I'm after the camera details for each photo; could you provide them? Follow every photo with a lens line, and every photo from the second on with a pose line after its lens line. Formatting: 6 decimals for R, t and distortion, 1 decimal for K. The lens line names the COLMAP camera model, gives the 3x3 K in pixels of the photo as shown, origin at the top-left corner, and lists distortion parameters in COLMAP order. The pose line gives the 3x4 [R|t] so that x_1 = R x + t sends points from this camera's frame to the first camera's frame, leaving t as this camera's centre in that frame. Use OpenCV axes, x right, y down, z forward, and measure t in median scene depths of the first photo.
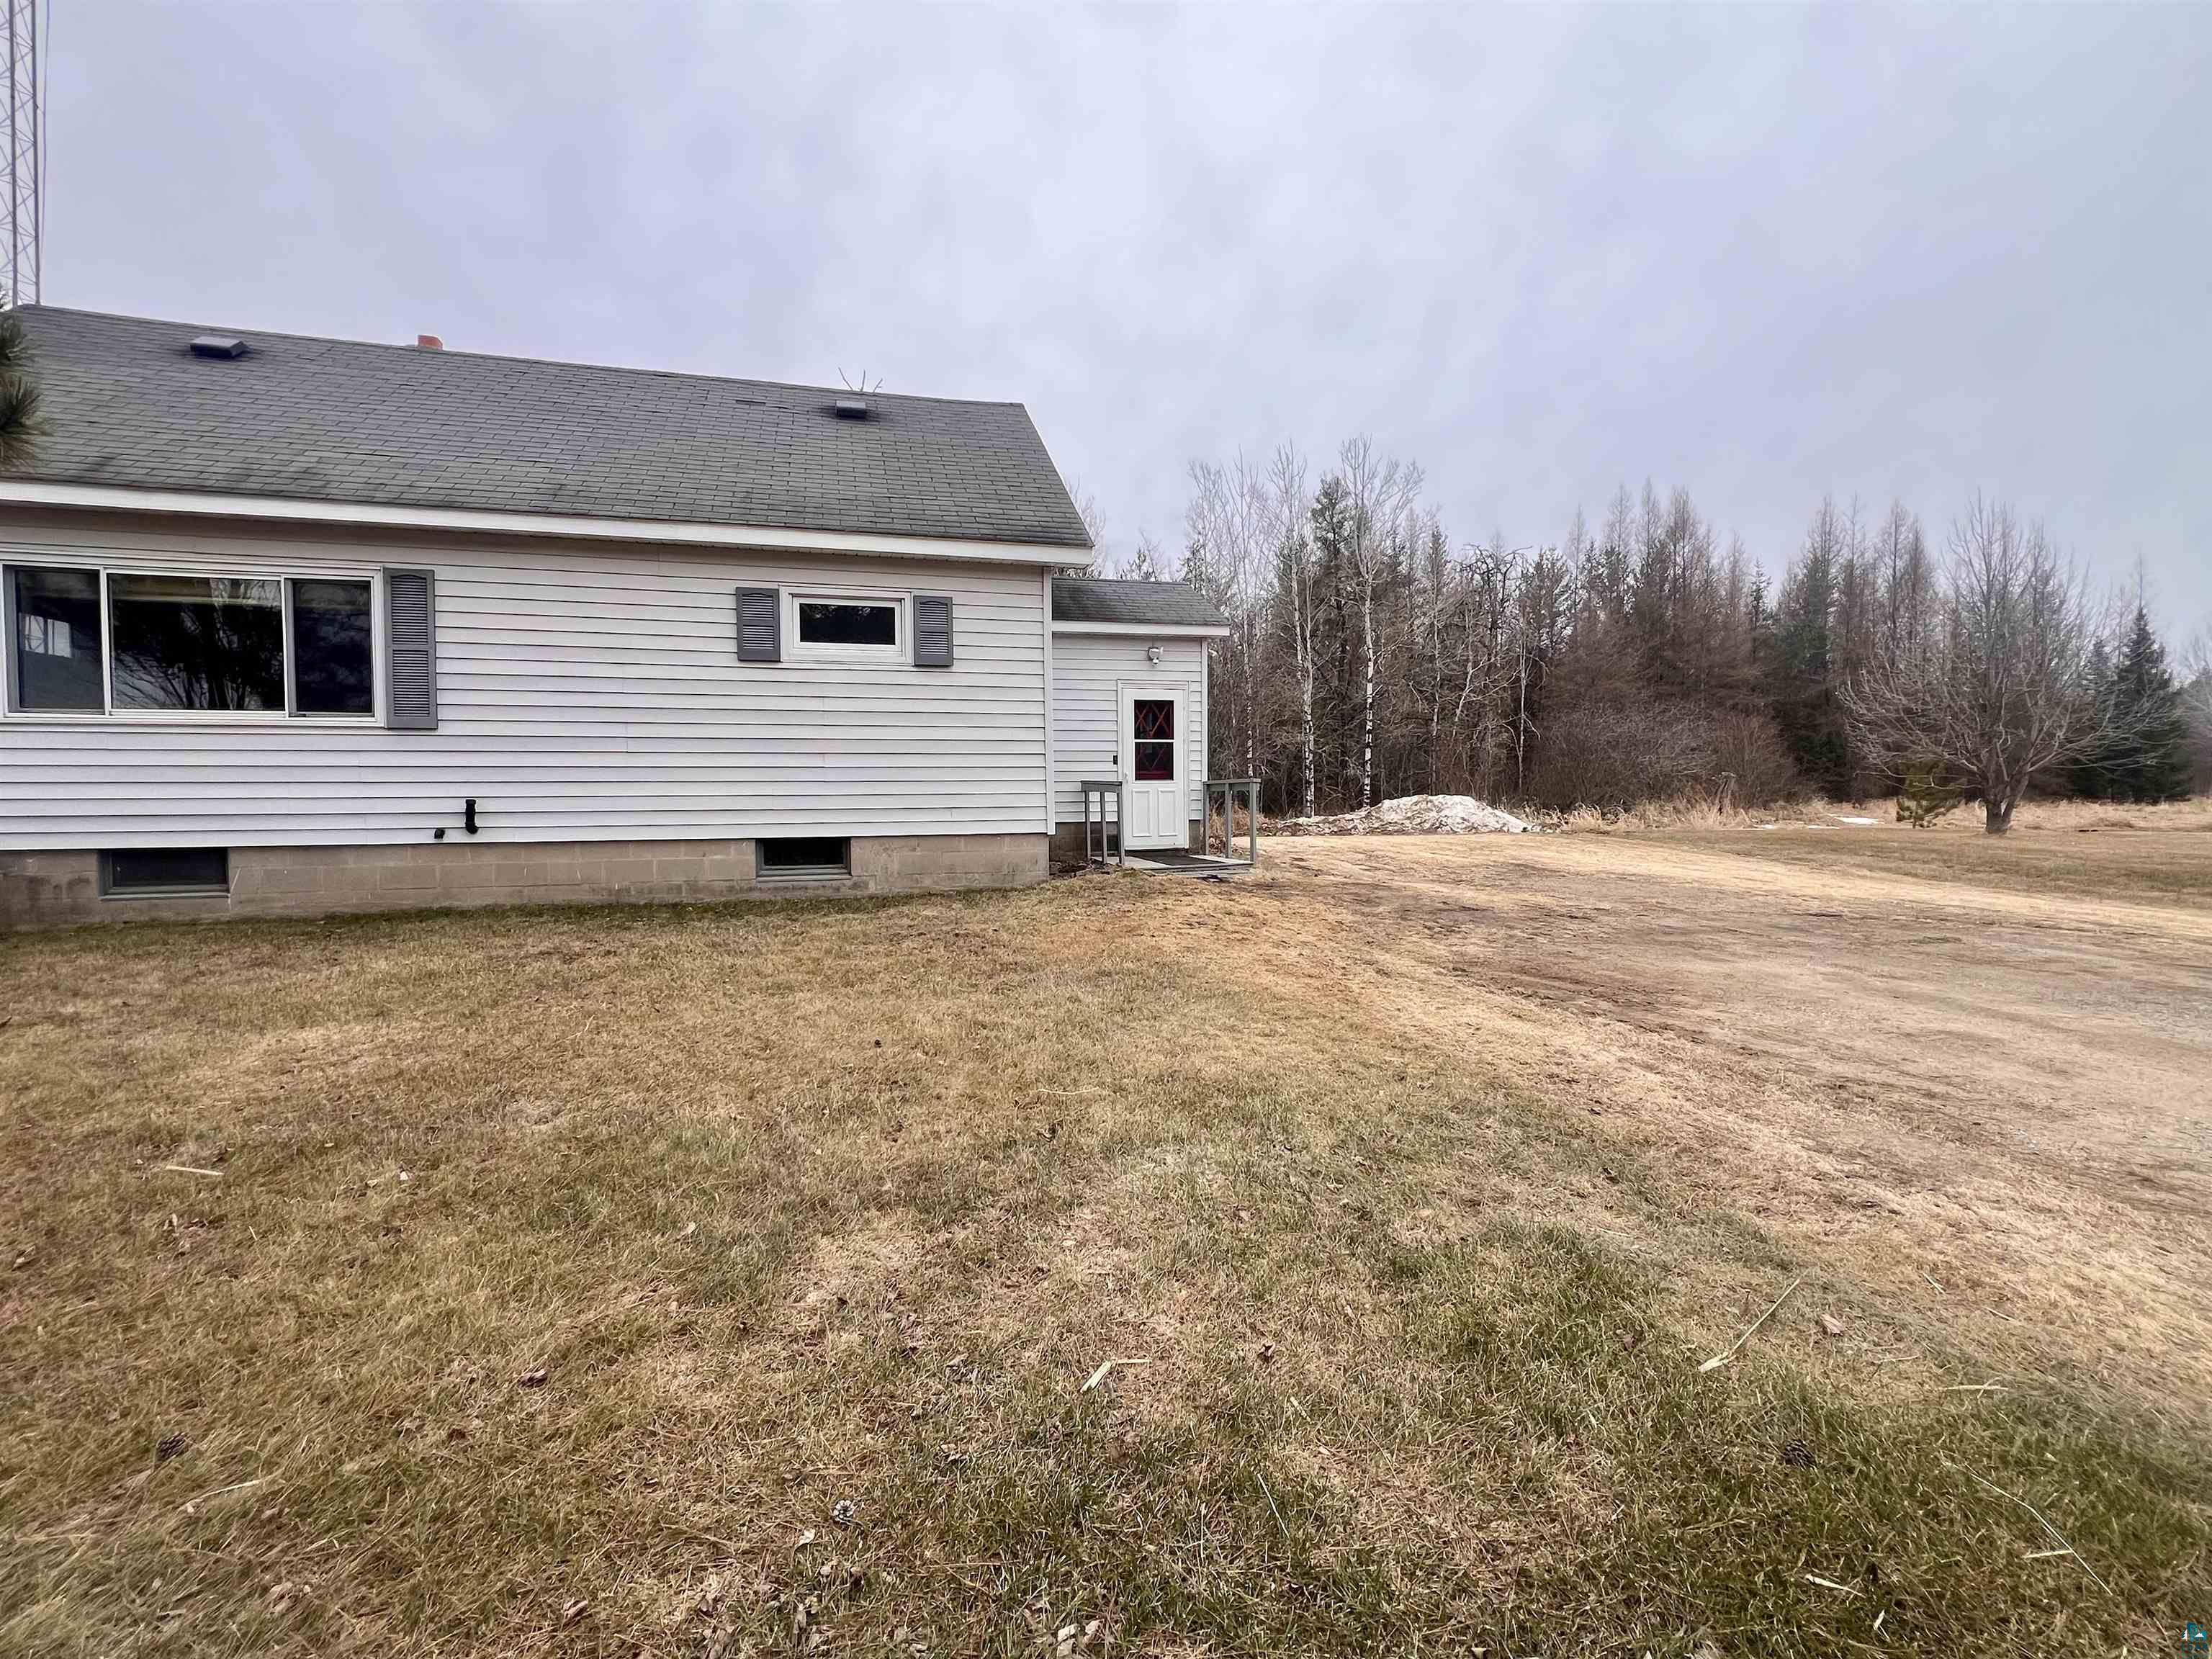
lens RADIAL K [[889.1, 0, 1166.7], [0, 889.1, 833.6], [0, 0, 1]] dist [0.001173, 0.000460]
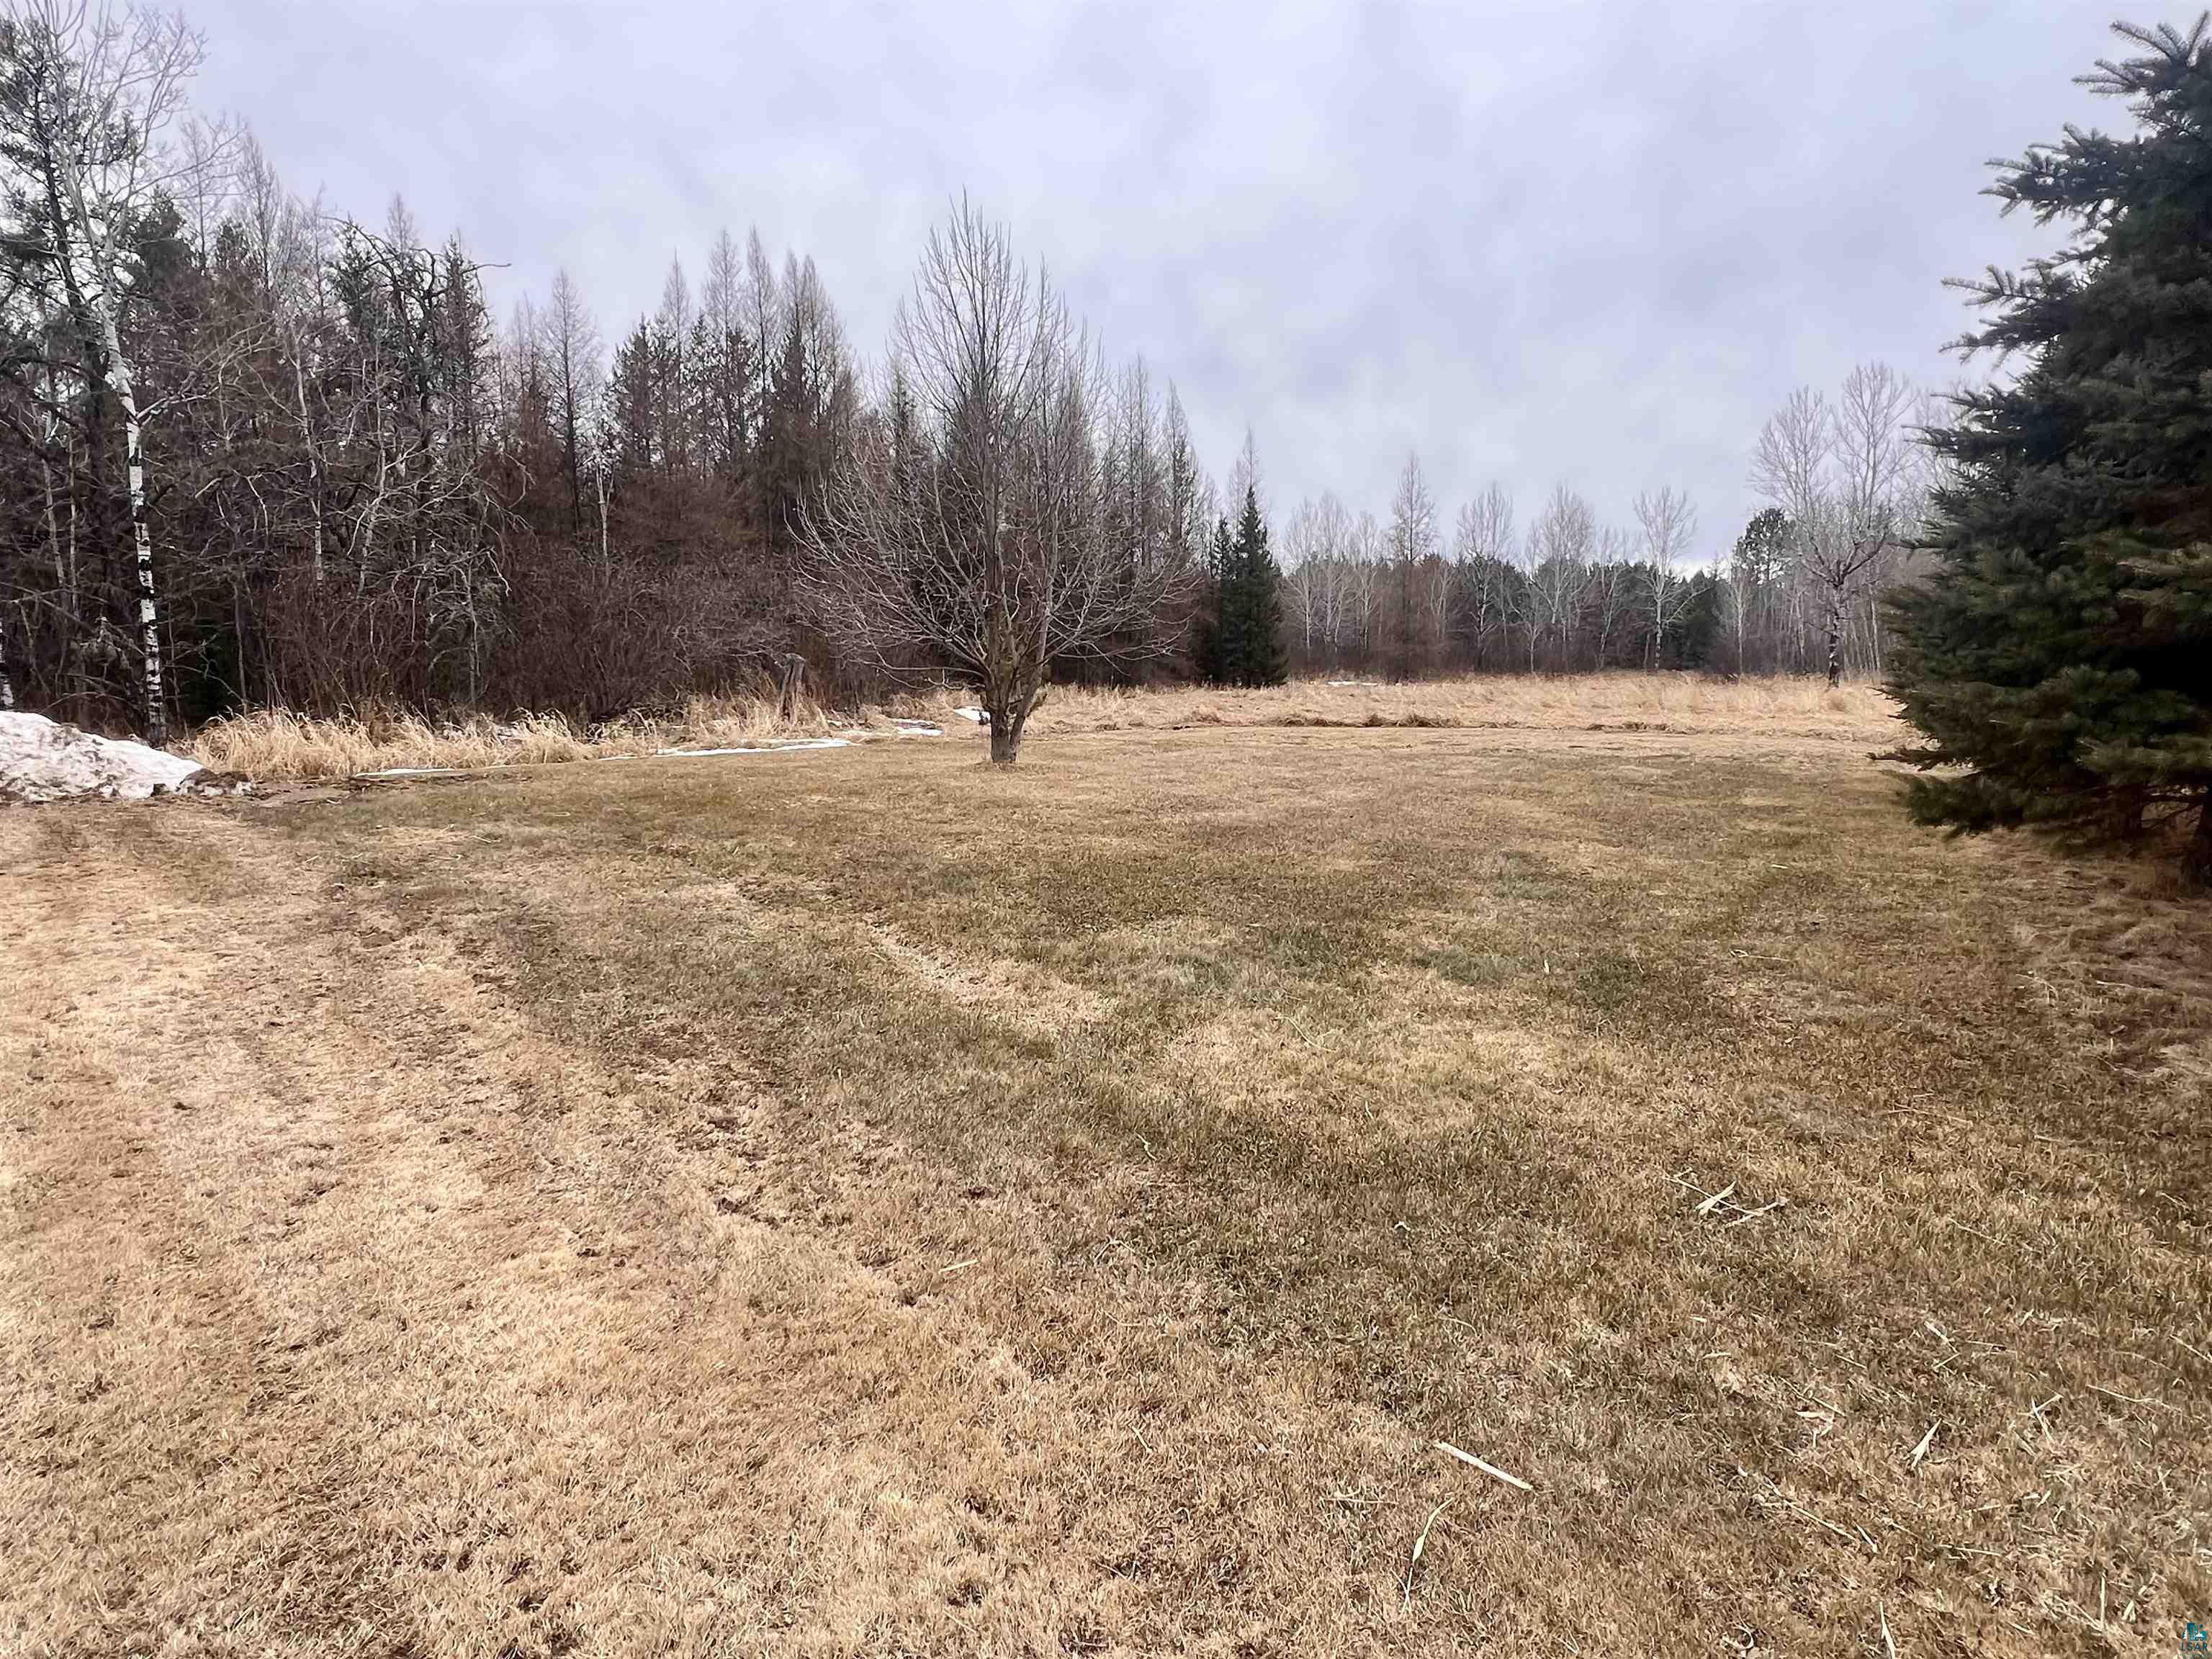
lens RADIAL K [[1229.3, 0, 1098.6], [0, 1229.3, 834.0], [0, 0, 1]] dist [0.004135, 0.000968]
pose [[0.771384, -0.087938, 0.630265, 0.136474], [0.039247, 0.995095, 0.090807, -0.004858], [-0.635158, -0.045311, 0.771052, 0.085839]]
